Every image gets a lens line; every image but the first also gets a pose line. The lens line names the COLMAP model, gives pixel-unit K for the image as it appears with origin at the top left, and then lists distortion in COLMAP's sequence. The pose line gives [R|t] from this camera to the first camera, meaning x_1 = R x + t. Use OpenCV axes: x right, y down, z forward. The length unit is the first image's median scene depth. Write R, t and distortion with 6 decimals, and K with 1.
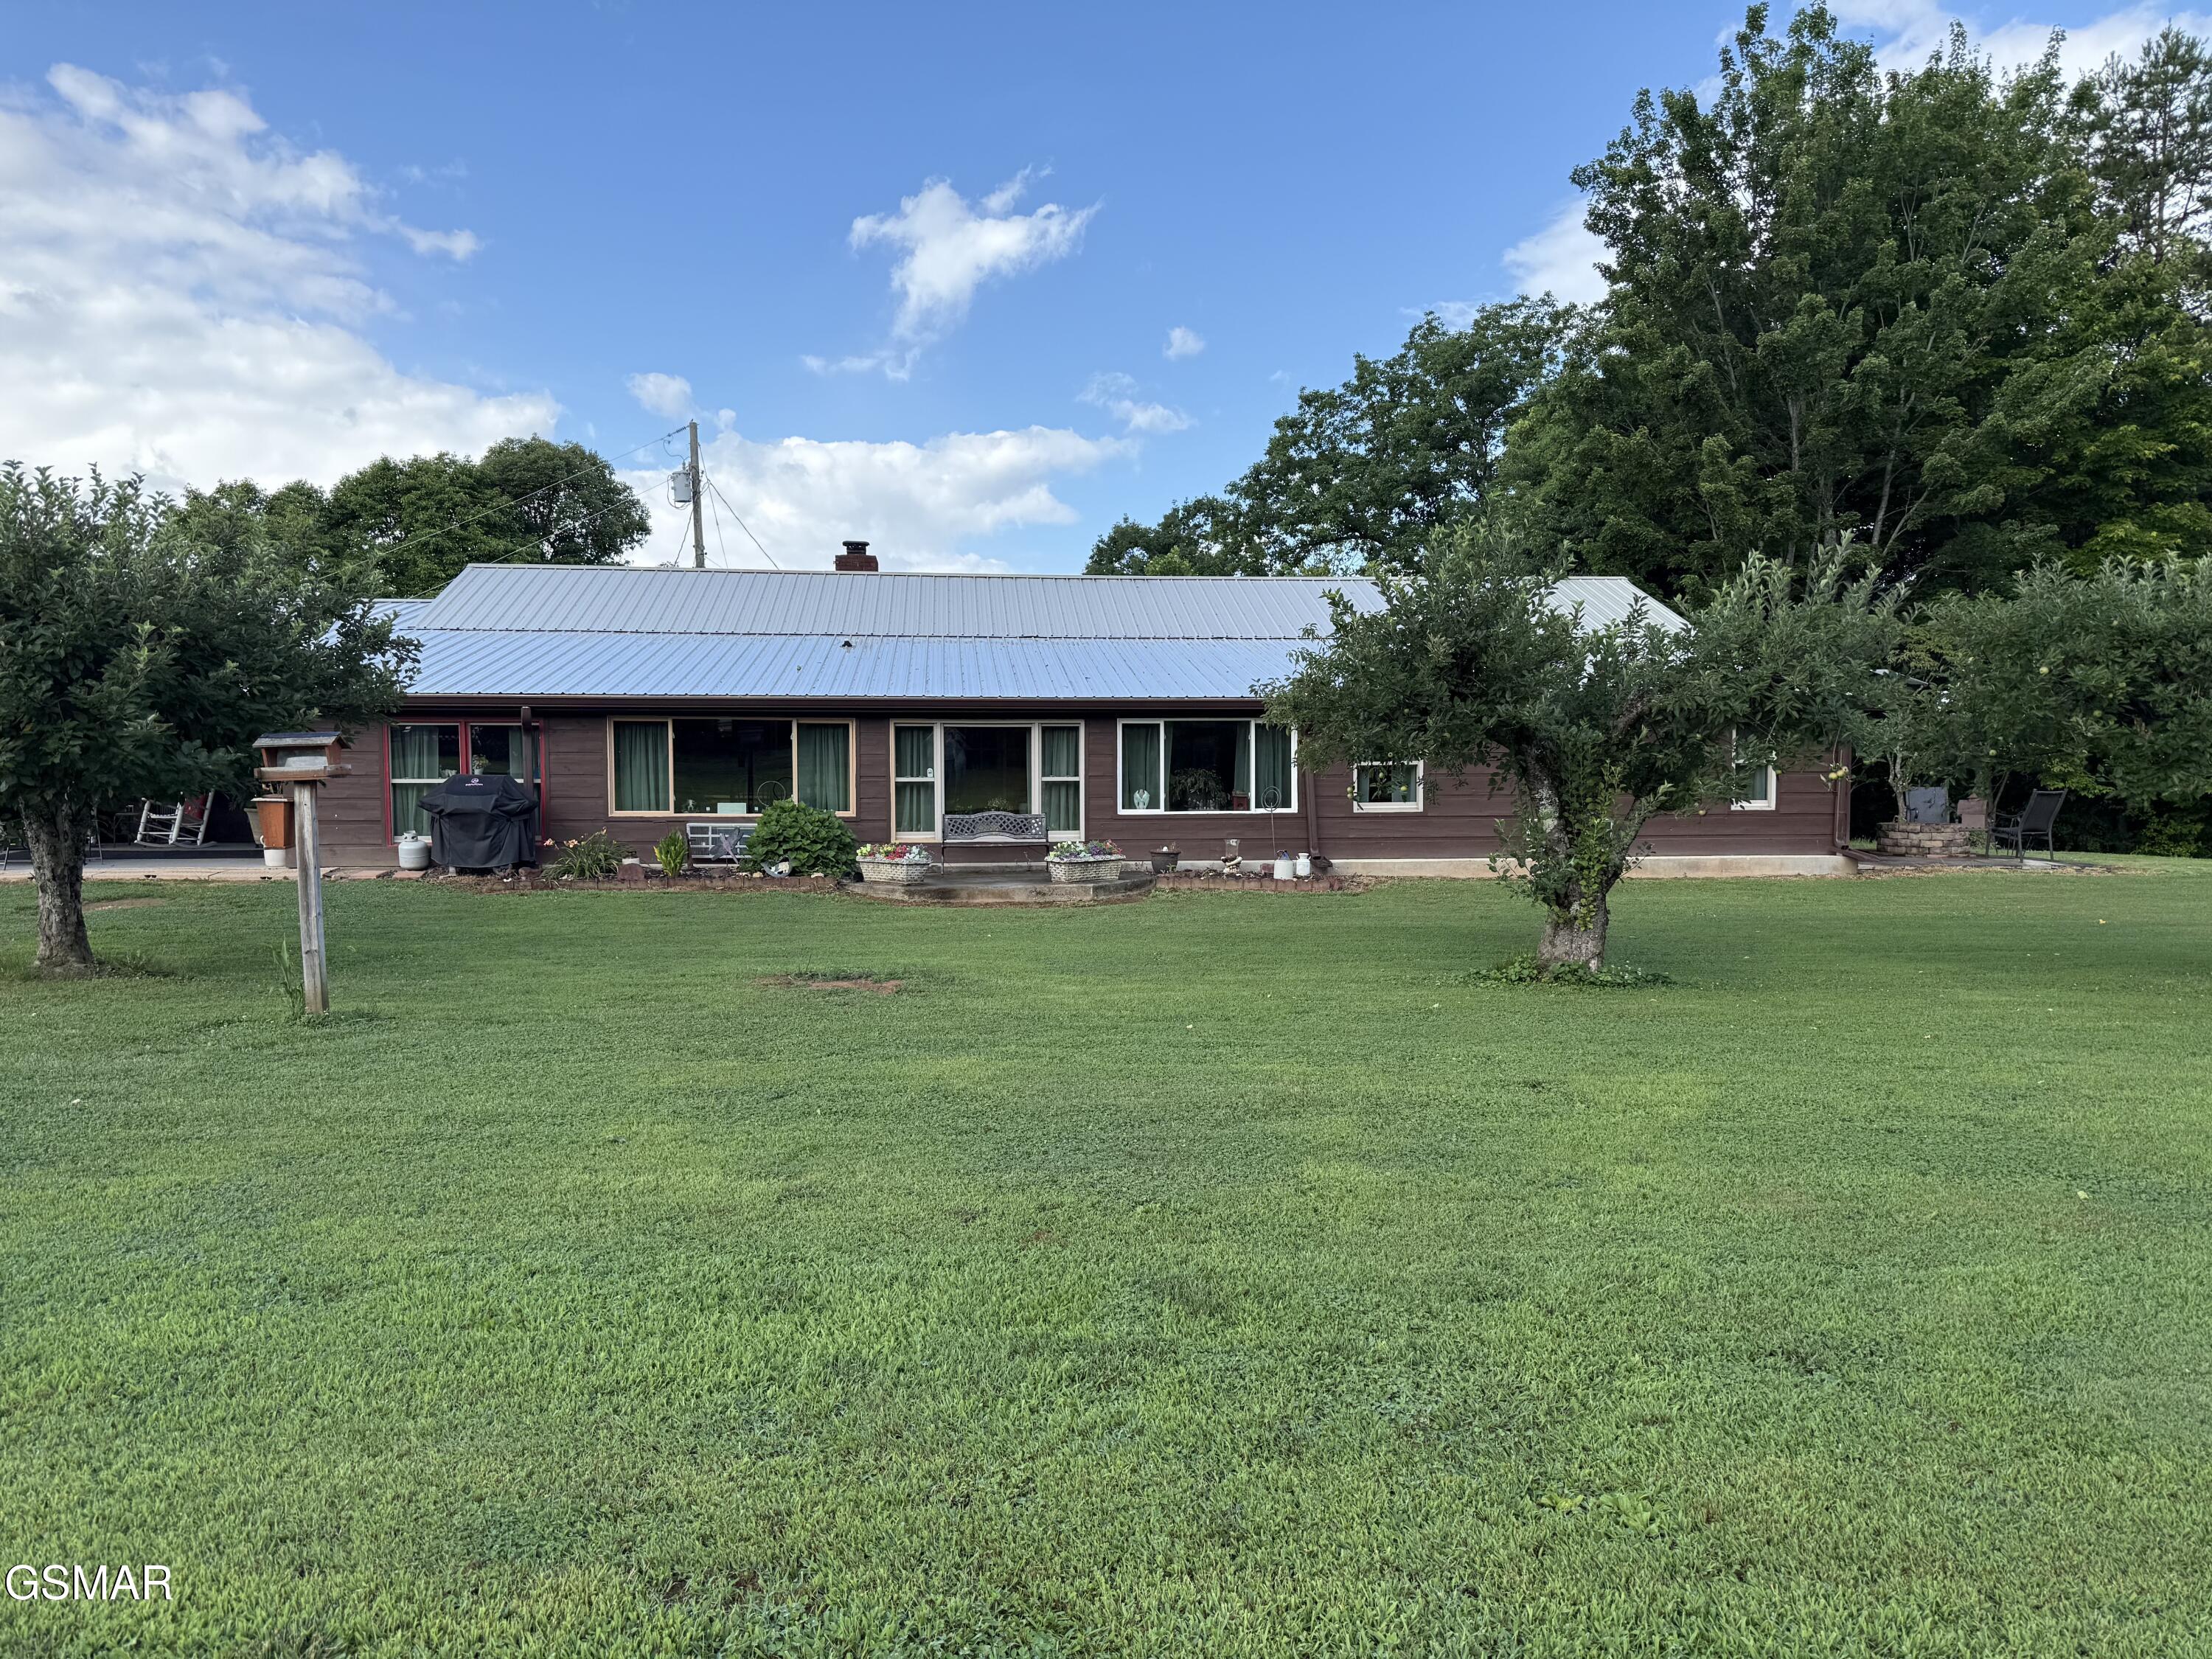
lens RADIAL K [[1586.1, 0, 1142.3], [0, 1586.1, 830.4], [0, 0, 1]] dist [0.072287, -0.131641]
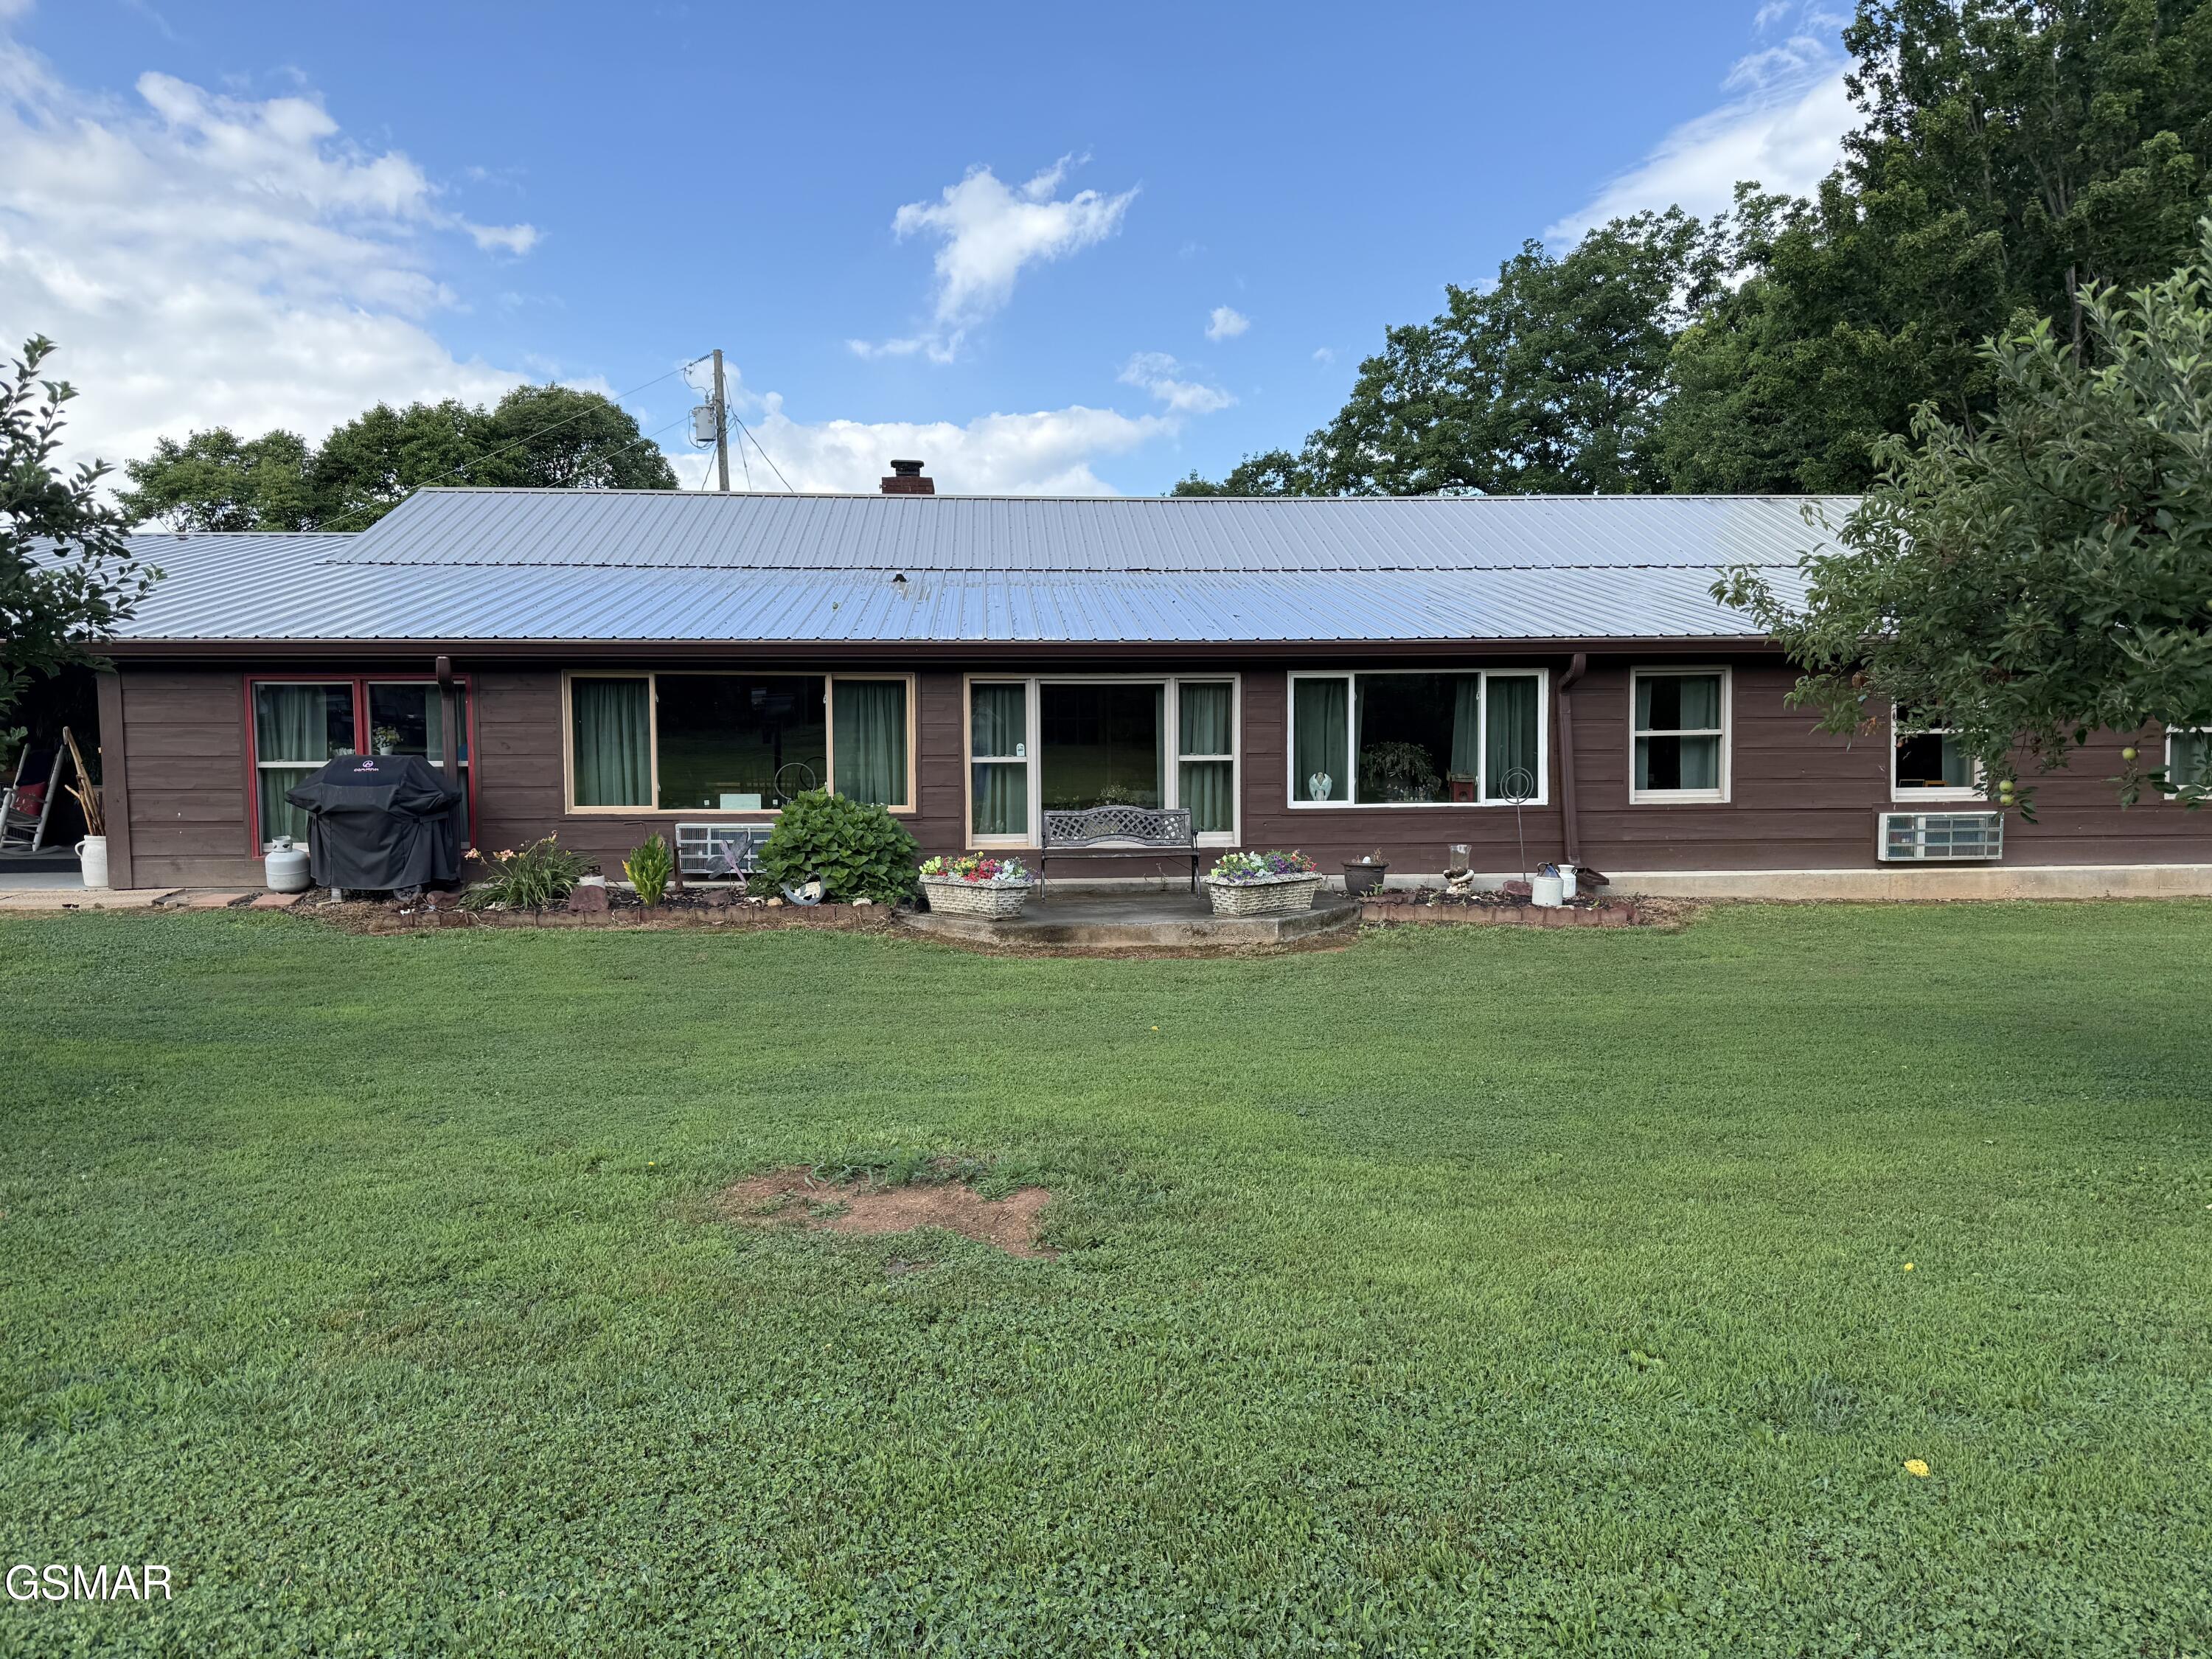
lens RADIAL K [[1568.1, 0, 1106.0], [0, 1568.1, 829.5], [0, 0, 1]] dist [0.074341, -0.123871]
pose [[0.998891, -0.002048, -0.047032, -0.064327], [0.002660, 0.999913, 0.012952, -0.010169], [0.047001, -0.013063, 0.998809, 0.314508]]
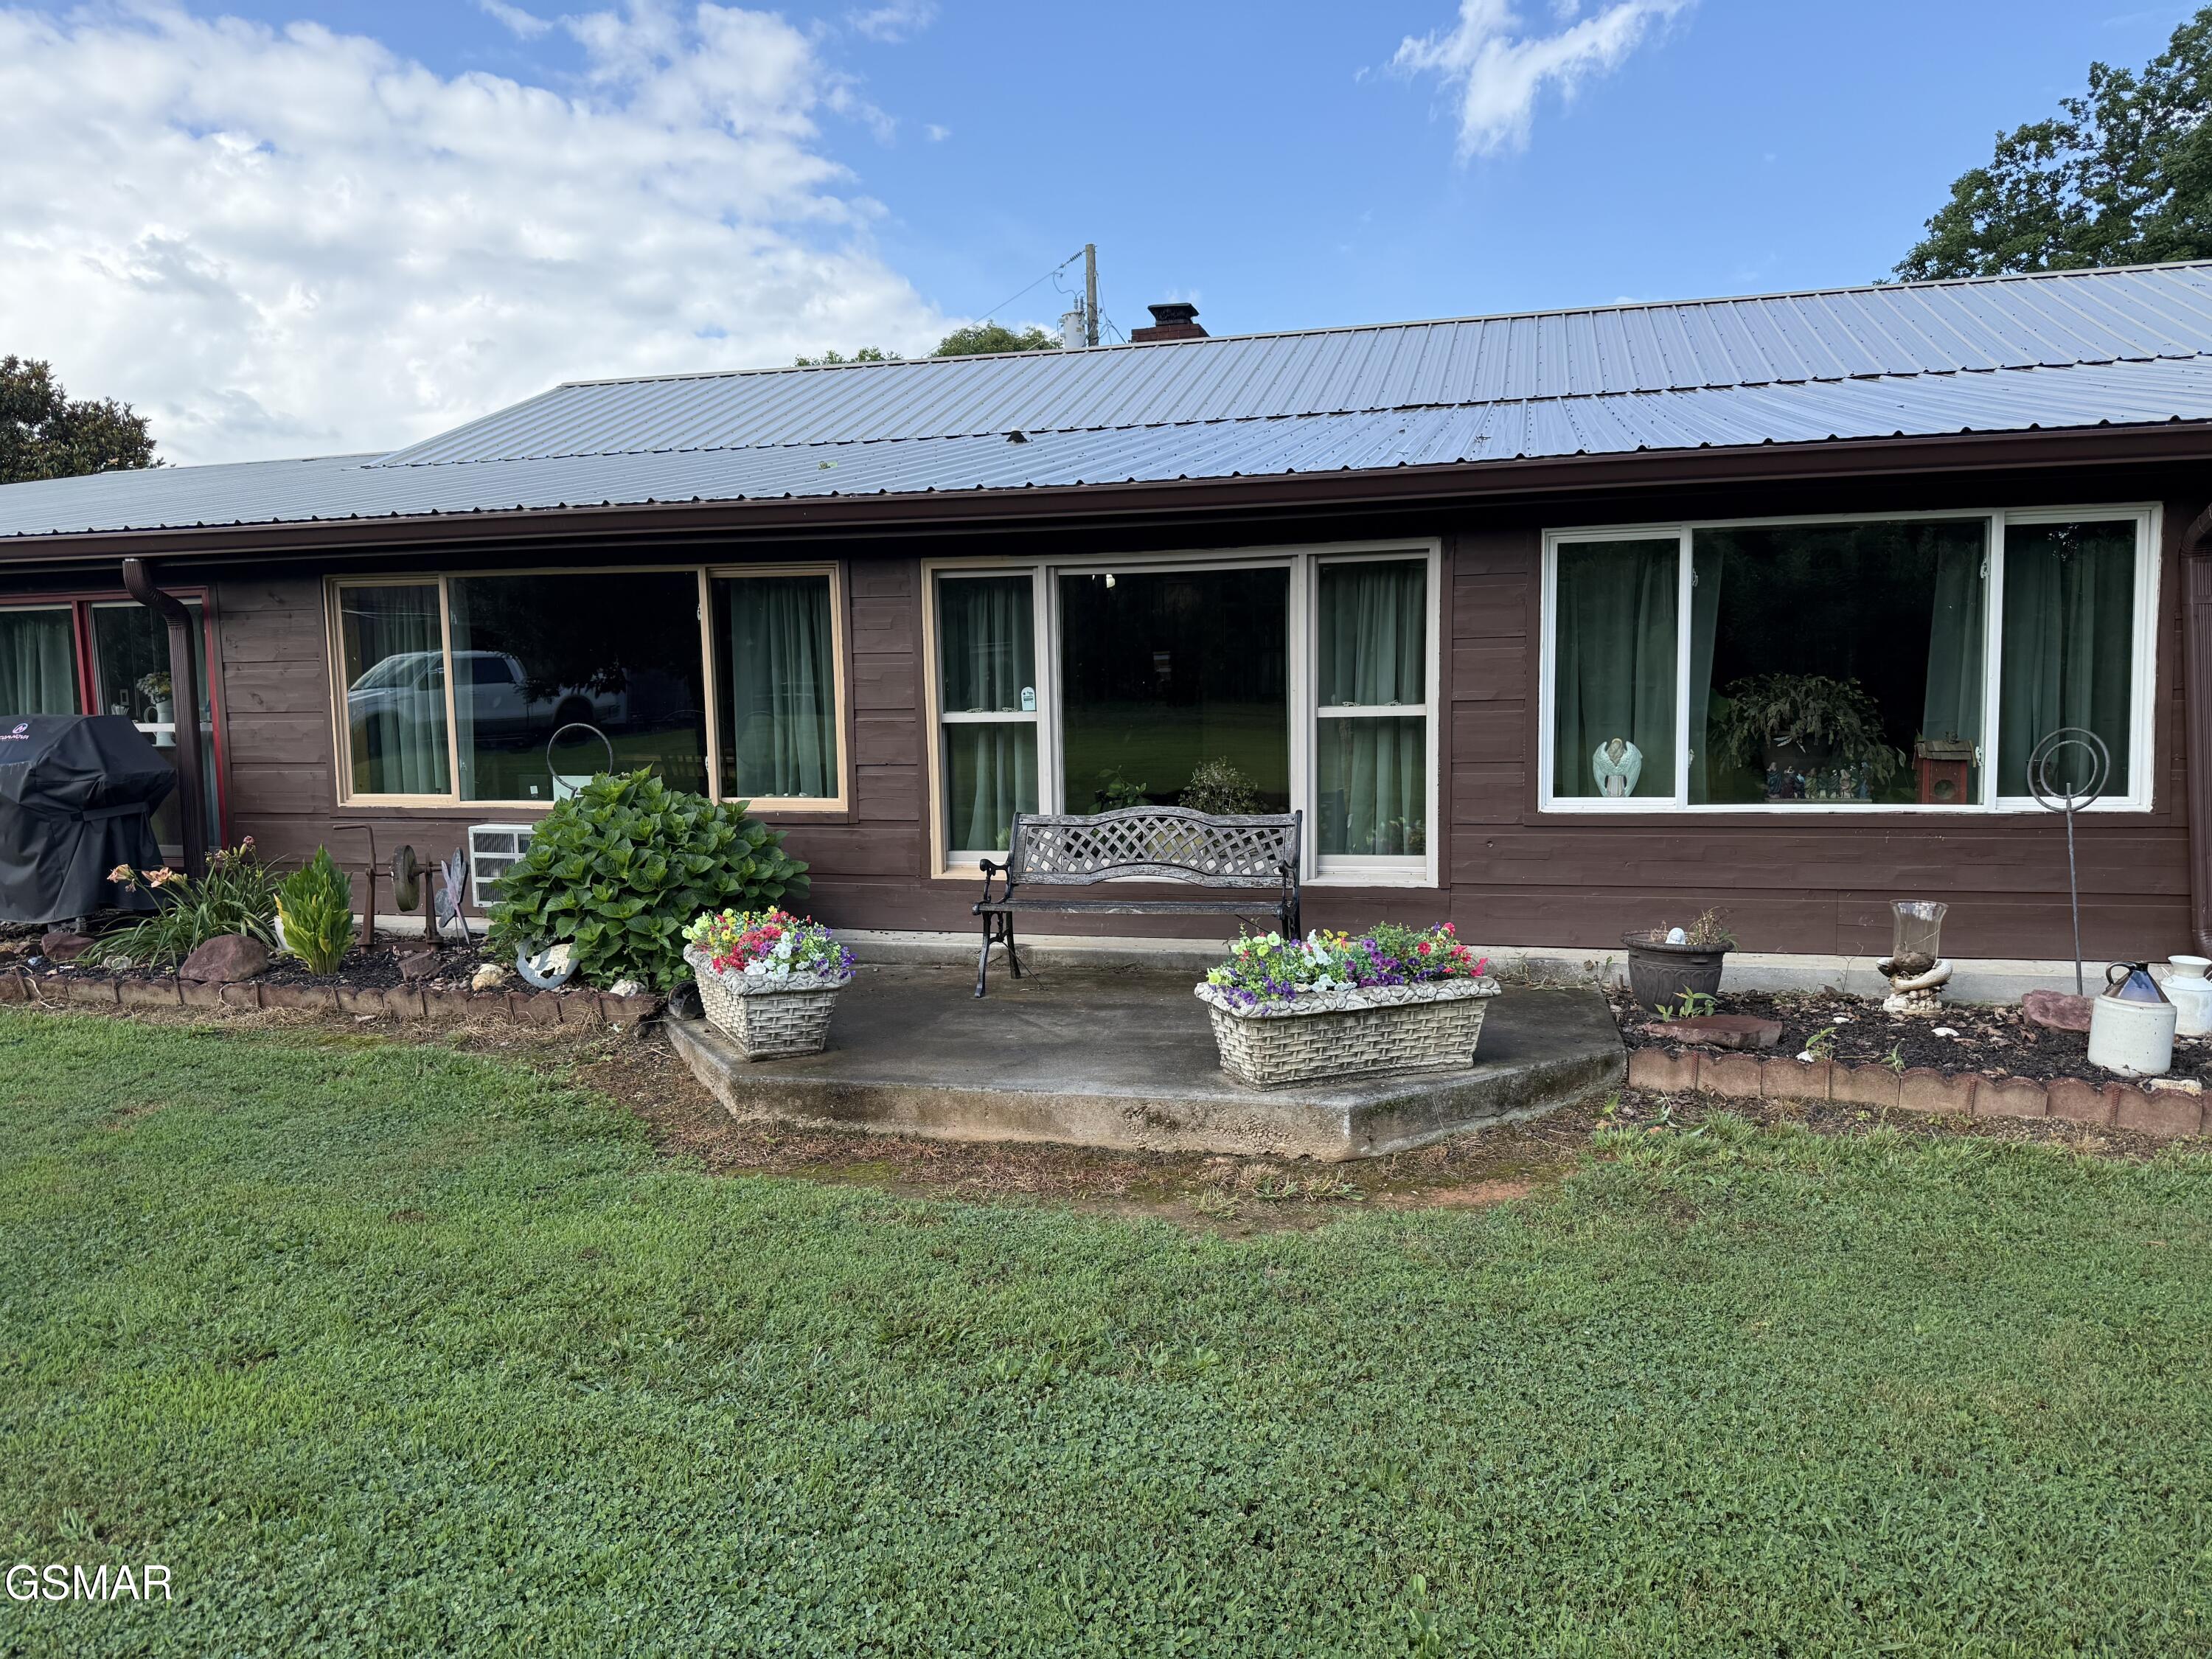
lens RADIAL K [[1568.1, 0, 1106.0], [0, 1568.1, 829.5], [0, 0, 1]] dist [0.074341, -0.123871]
pose [[0.925296, 0.017803, -0.378827, 0.027664], [-0.002410, 0.999153, 0.041071, -0.020588], [0.379237, -0.037090, 0.924556, 0.662233]]
